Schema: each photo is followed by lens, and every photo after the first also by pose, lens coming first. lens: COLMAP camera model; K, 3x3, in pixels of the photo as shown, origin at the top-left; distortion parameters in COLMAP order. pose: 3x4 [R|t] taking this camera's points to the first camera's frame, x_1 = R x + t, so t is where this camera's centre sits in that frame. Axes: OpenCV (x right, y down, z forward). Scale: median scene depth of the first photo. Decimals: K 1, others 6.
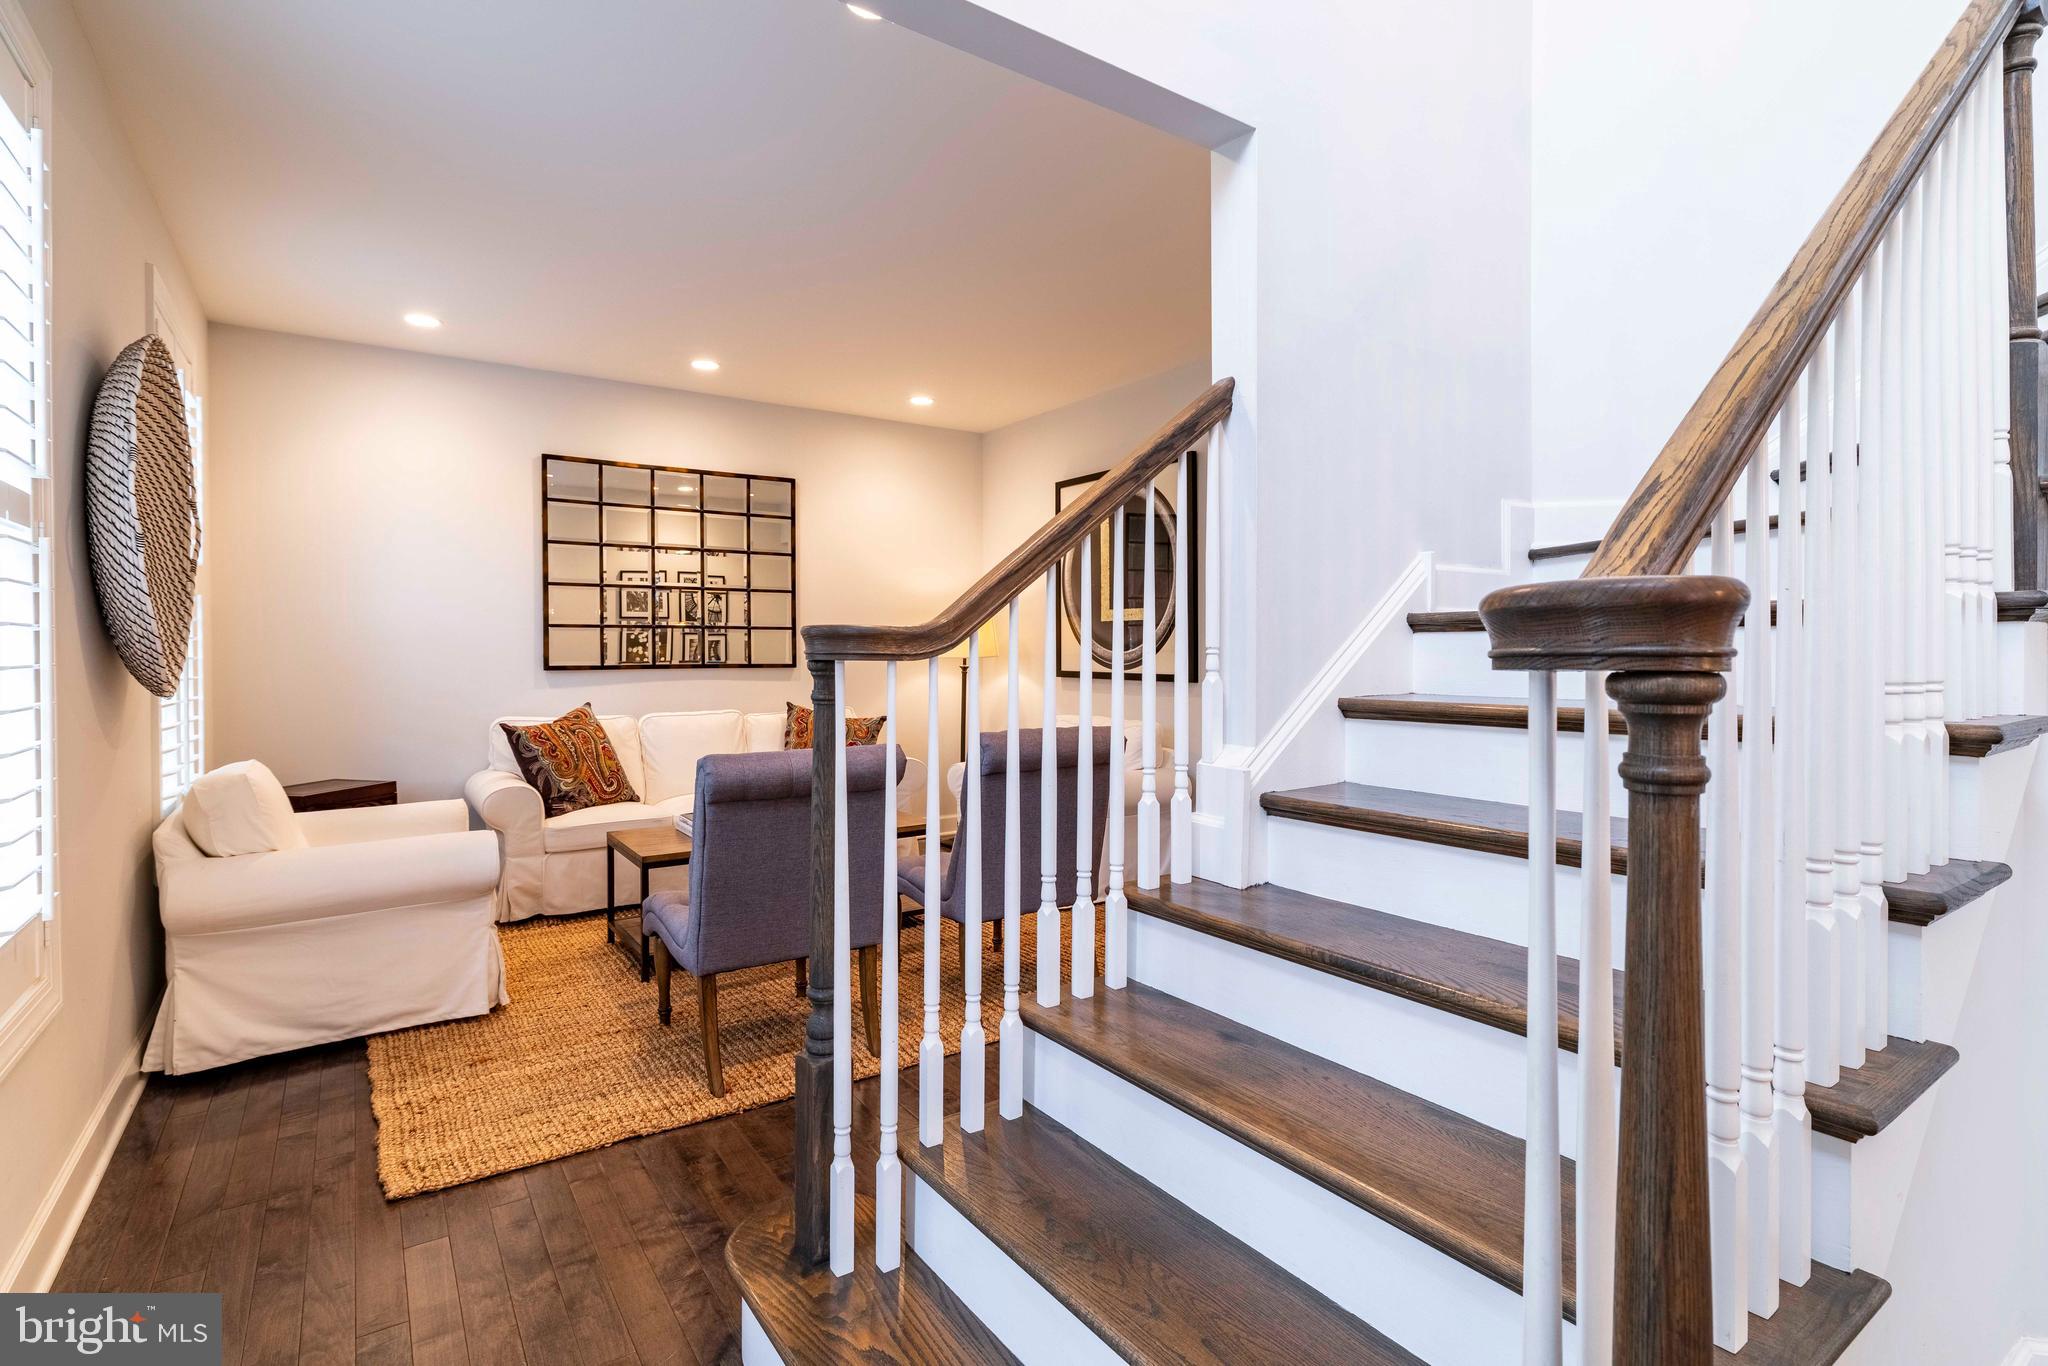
lens RADIAL K [[990.5, 0, 1024.5], [0, 990.5, 675.0], [0, 0, 1]] dist [-0.000646, -0.000565]
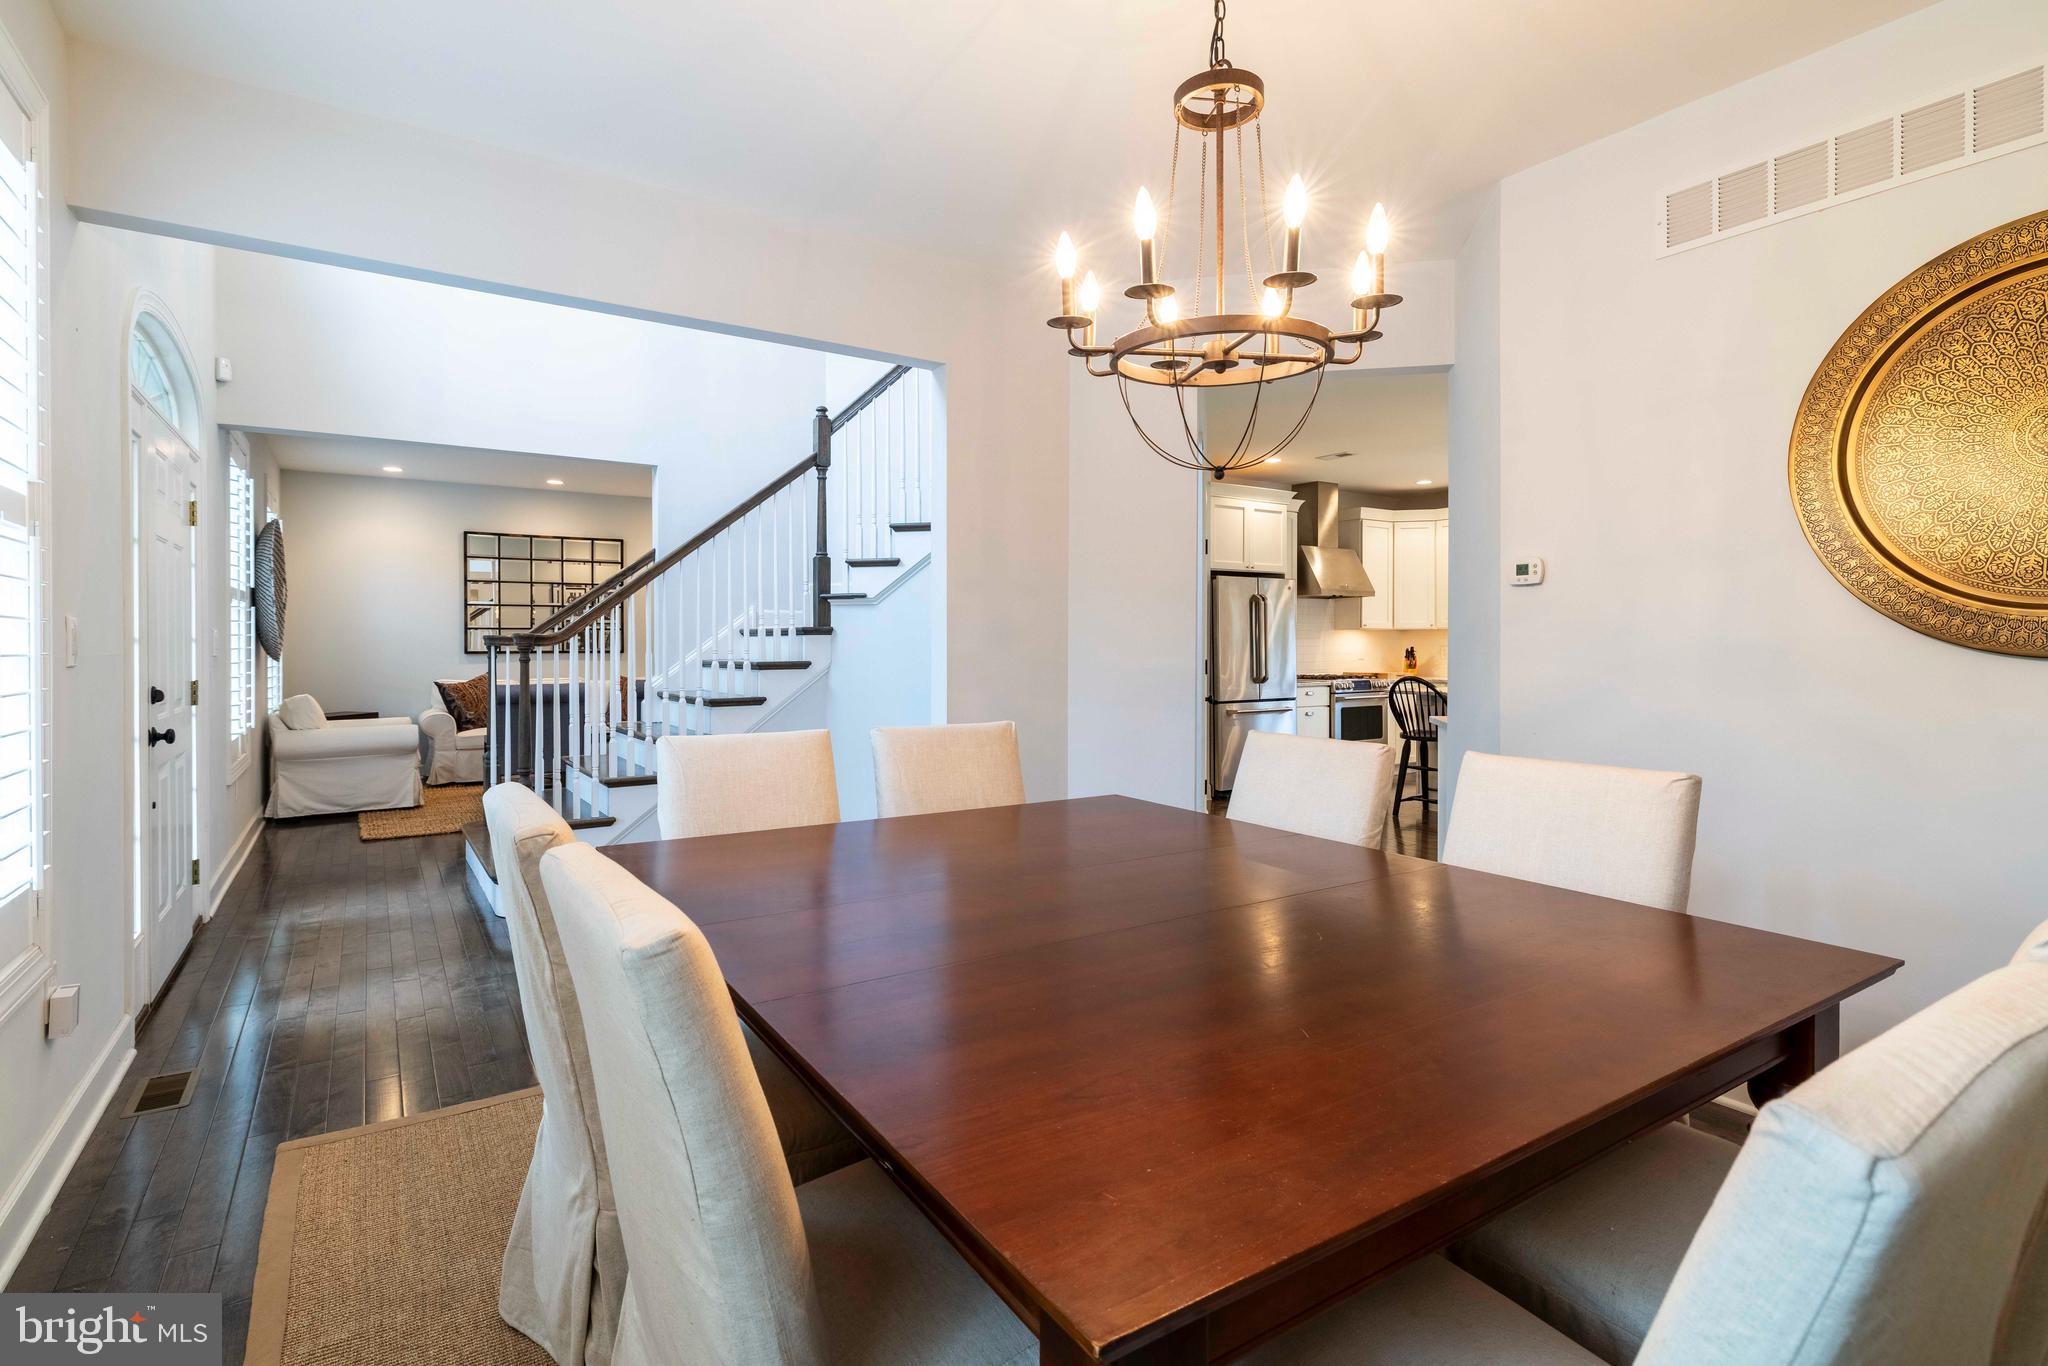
lens RADIAL K [[990.5, 0, 1028.2], [0, 990.5, 663.6], [0, 0, 1]] dist [-0.000646, -0.000565]
pose [[0.999965, 0.003107, -0.007737, 0.596115], [-0.003151, 0.999979, -0.005722, 0.021876], [0.007719, 0.005746, 0.999954, -0.846417]]
